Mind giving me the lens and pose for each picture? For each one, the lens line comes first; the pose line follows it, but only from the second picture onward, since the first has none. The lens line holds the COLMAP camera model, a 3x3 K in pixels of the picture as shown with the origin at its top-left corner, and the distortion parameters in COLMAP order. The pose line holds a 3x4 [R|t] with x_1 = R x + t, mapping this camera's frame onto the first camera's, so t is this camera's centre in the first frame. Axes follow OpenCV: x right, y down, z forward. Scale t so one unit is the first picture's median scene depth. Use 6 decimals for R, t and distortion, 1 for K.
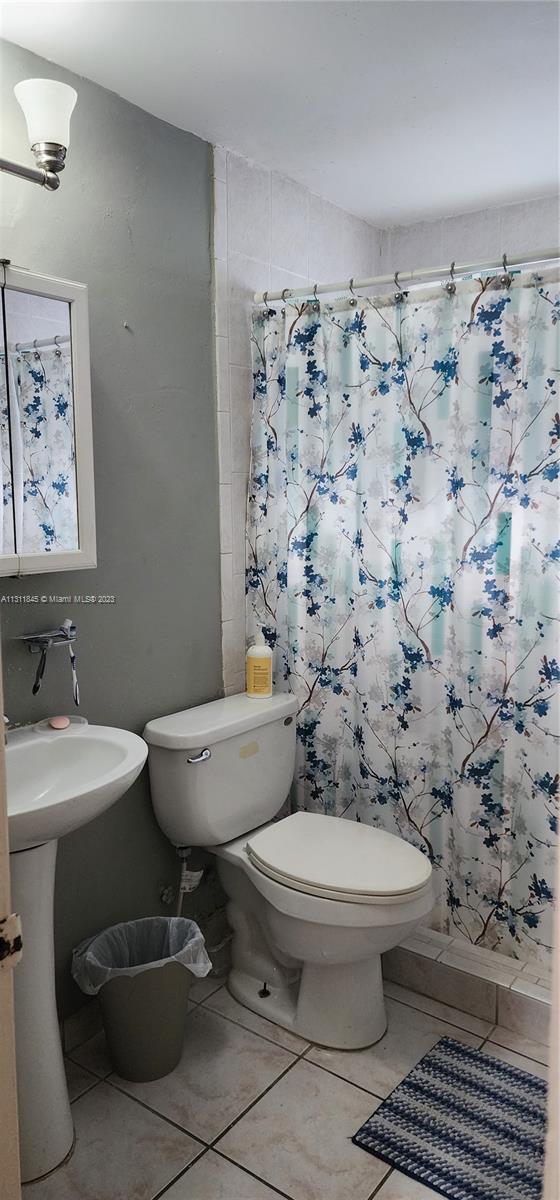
lens RADIAL K [[794.8, 0, 271.8], [0, 794.8, 591.0], [0, 0, 1]] dist [0.048274, -0.039430]
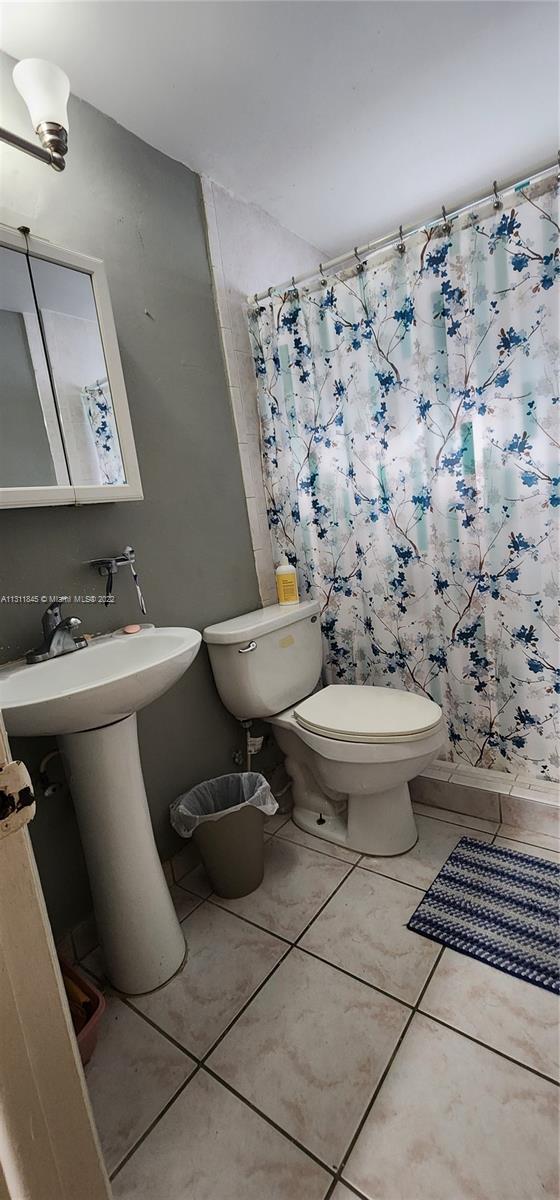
lens RADIAL K [[495.9, 0, 282.6], [0, 495.9, 593.5], [0, 0, 1]] dist [-0.009799, 0.001309]
pose [[0.992058, -0.124263, -0.019483, -0.010113], [0.124802, 0.991744, 0.029459, 0.105286], [0.015661, -0.031656, 0.999376, 0.212803]]
